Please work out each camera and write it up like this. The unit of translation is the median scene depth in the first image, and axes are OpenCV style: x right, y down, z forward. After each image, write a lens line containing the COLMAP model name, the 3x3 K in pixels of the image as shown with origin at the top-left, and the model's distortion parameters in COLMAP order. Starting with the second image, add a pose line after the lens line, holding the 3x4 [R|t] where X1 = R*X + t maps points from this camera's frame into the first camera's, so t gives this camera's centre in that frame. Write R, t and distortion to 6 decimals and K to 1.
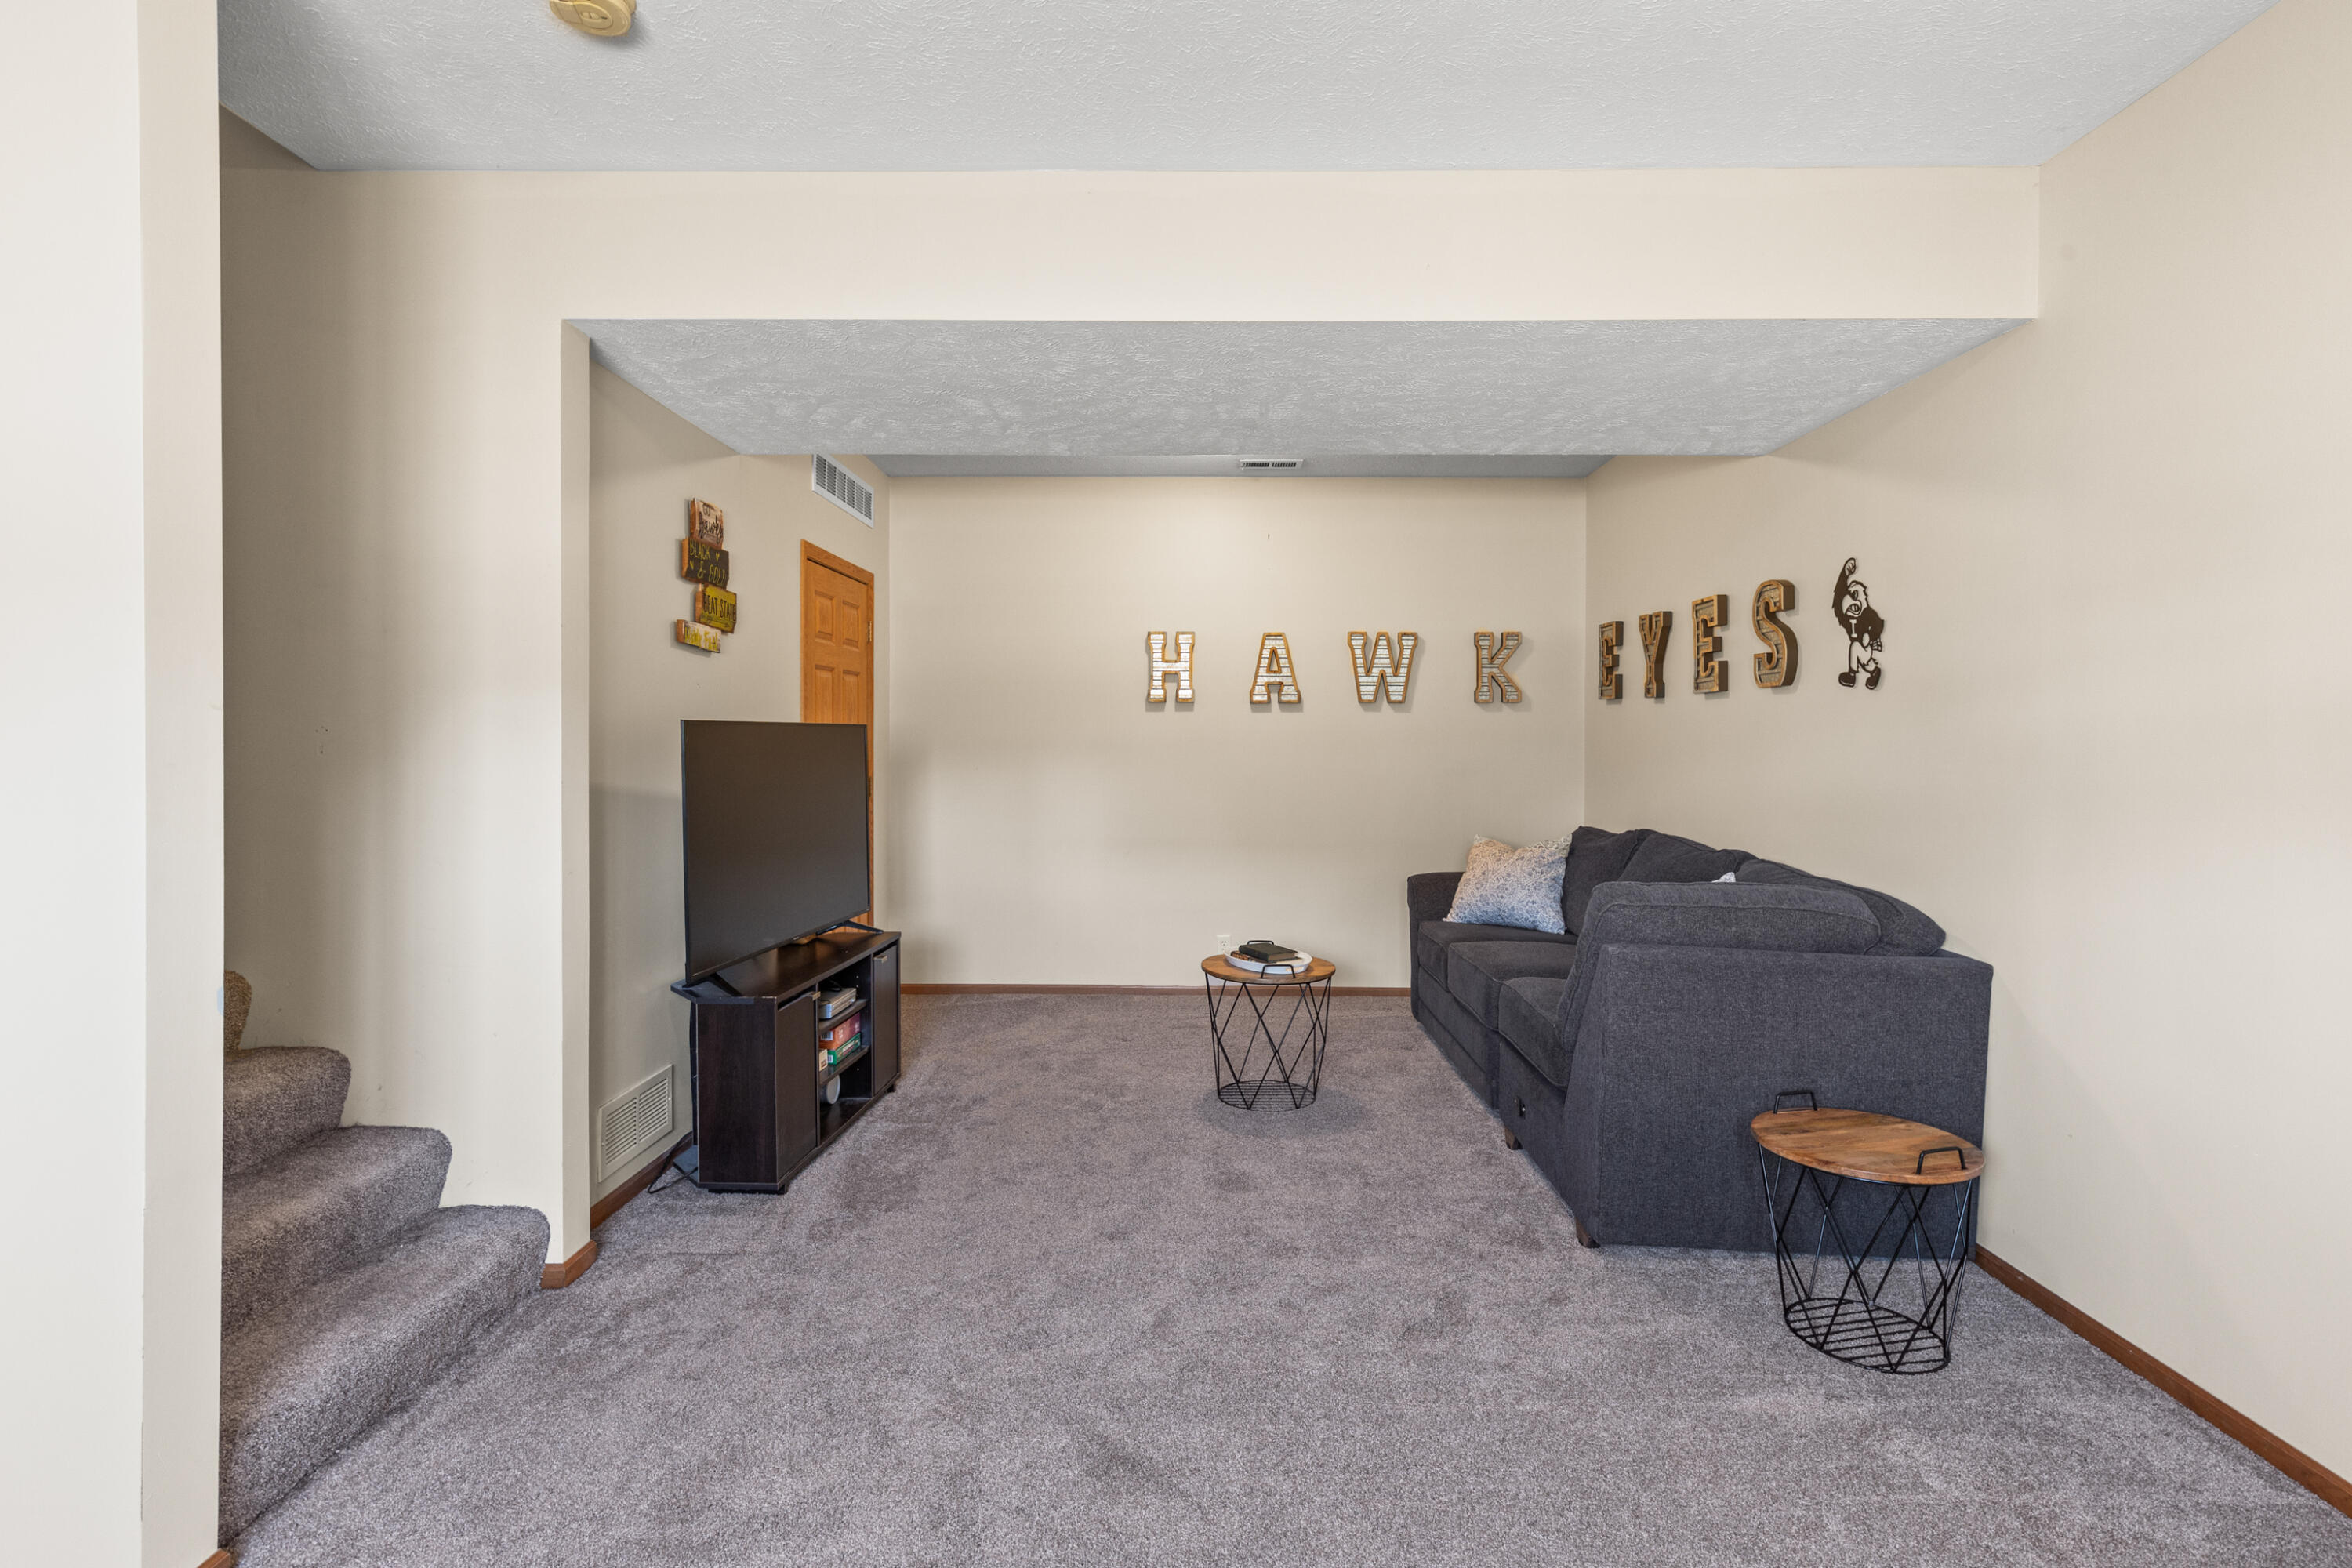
lens RADIAL K [[1129.6, 0, 1189.7], [0, 1129.6, 738.8], [0, 0, 1]] dist [0.005009, -0.000131]
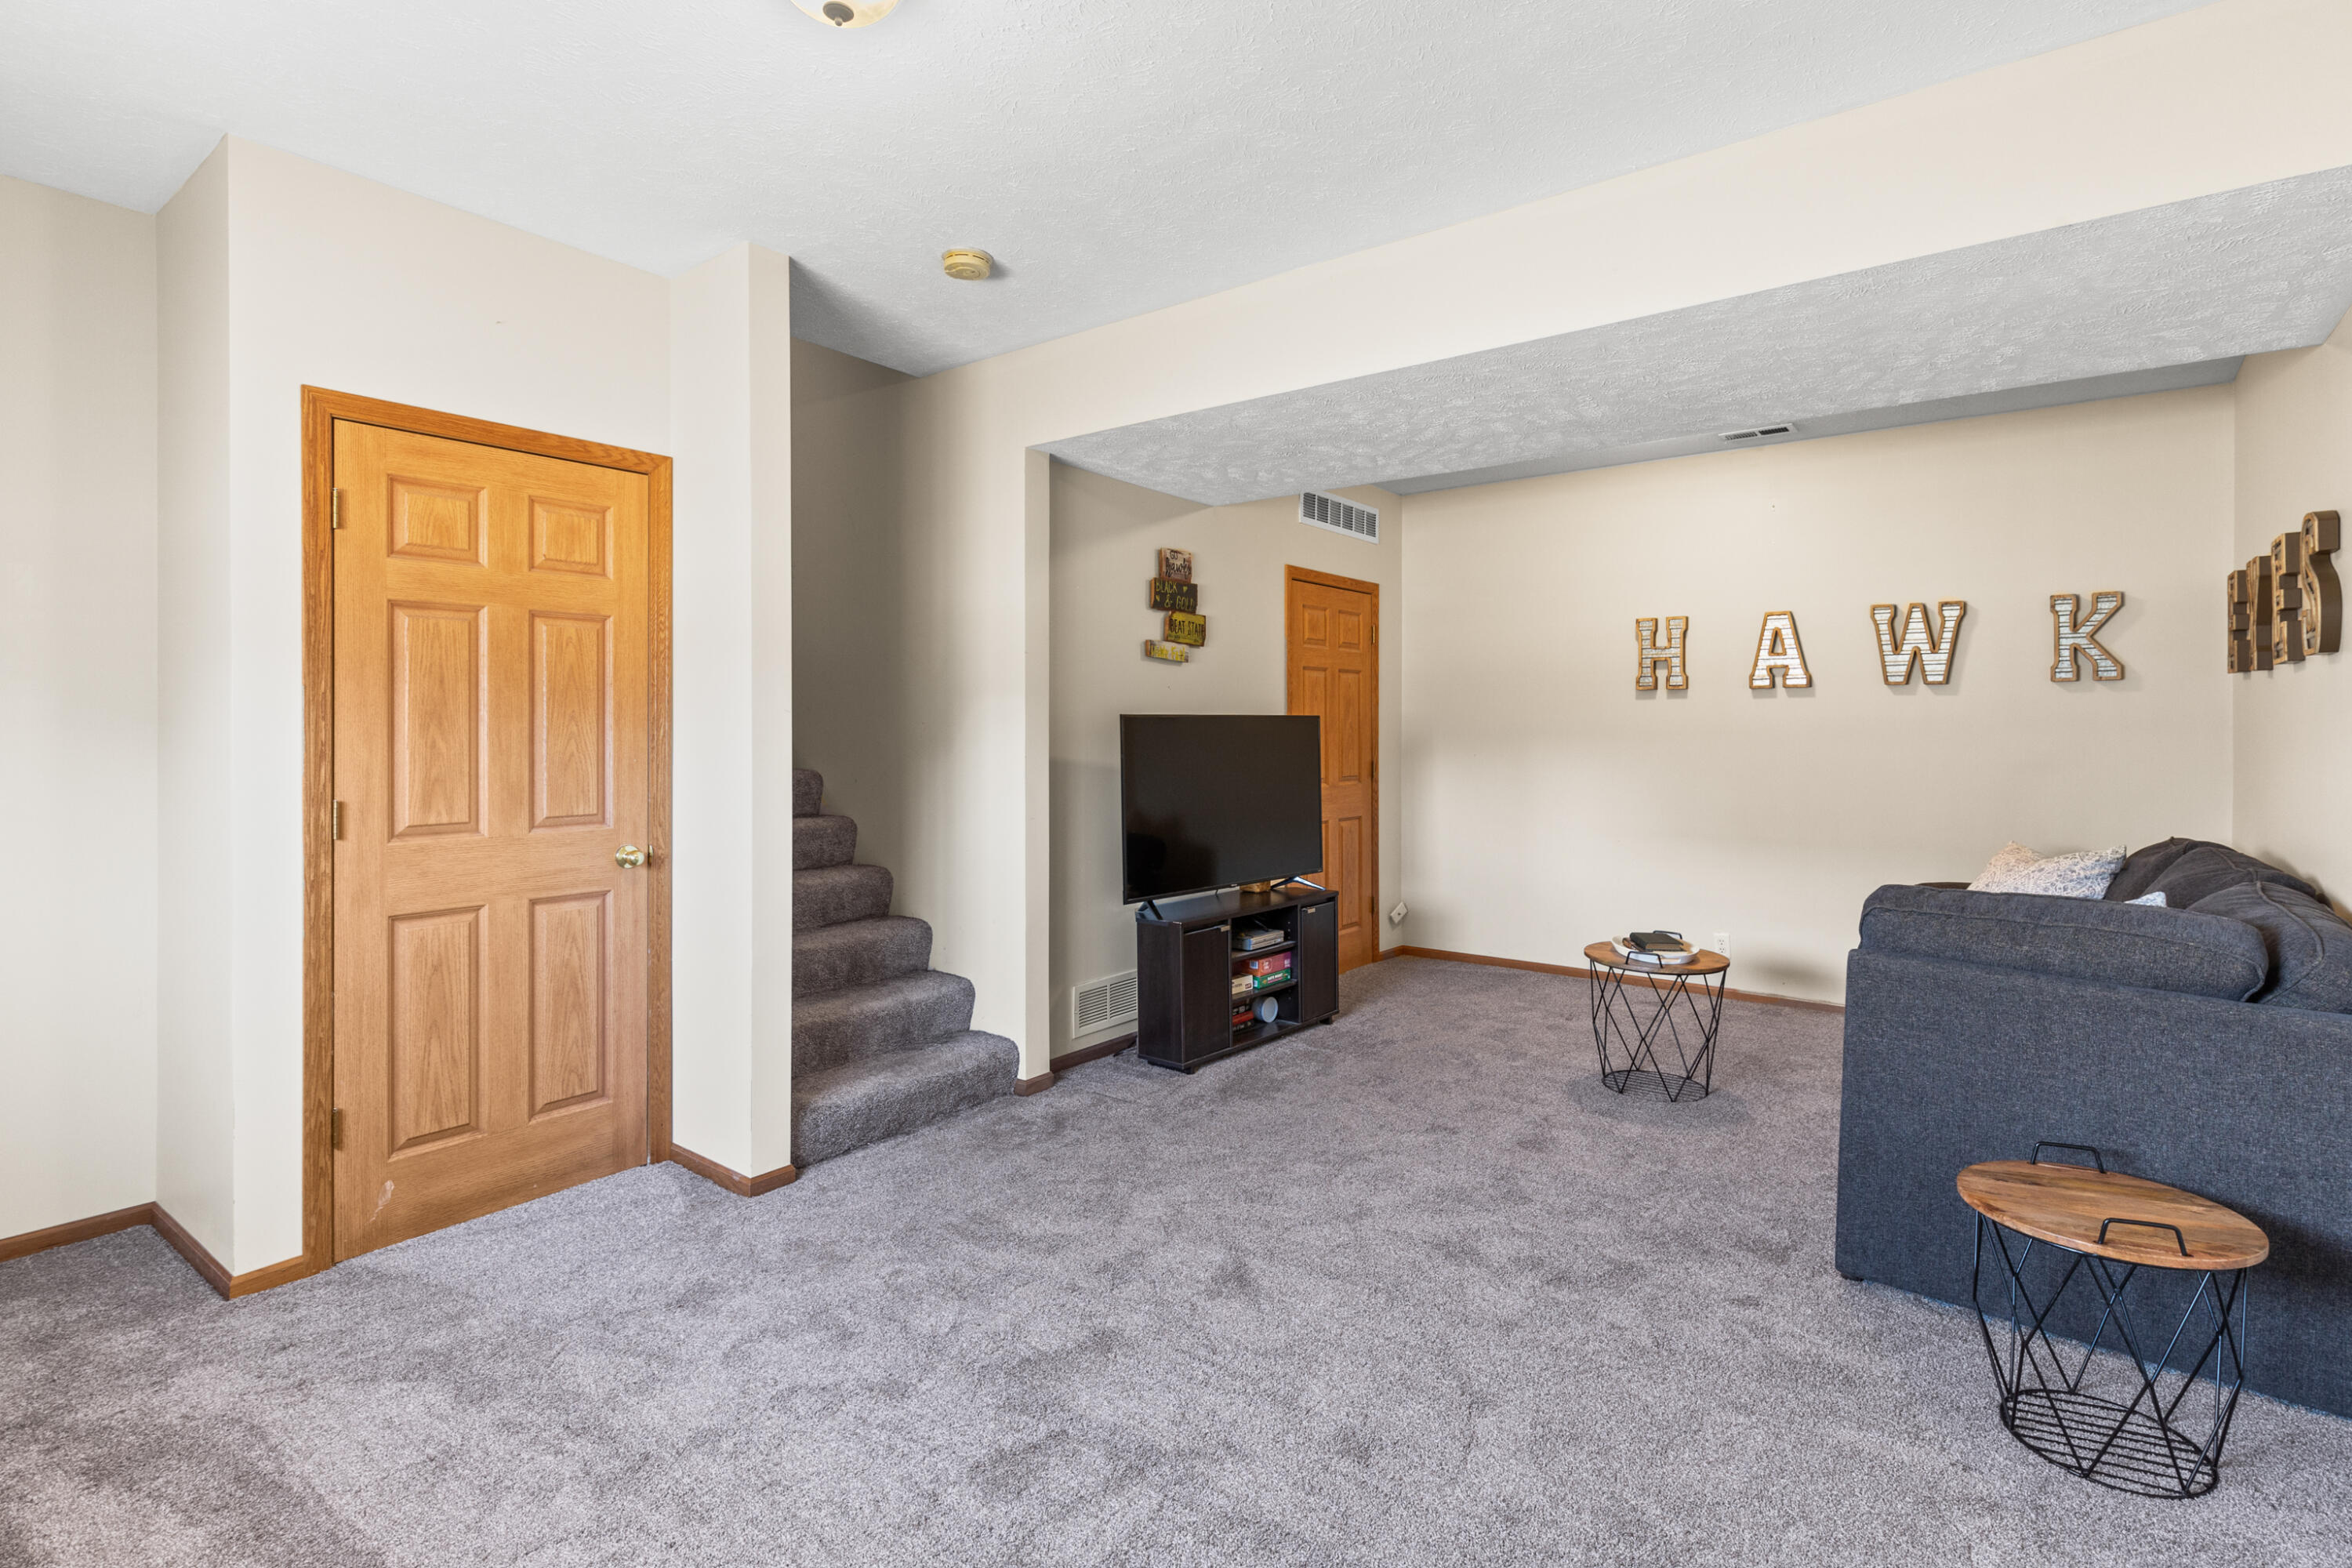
lens RADIAL K [[1116.2, 0, 1177.4], [0, 1116.2, 721.4], [0, 0, 1]] dist [-0.000211, -0.000440]
pose [[0.799893, -0.006683, -0.600105, 0.395753], [0.003023, 0.999970, -0.007106, 0.001704], [0.600135, 0.003870, 0.799890, -0.045440]]
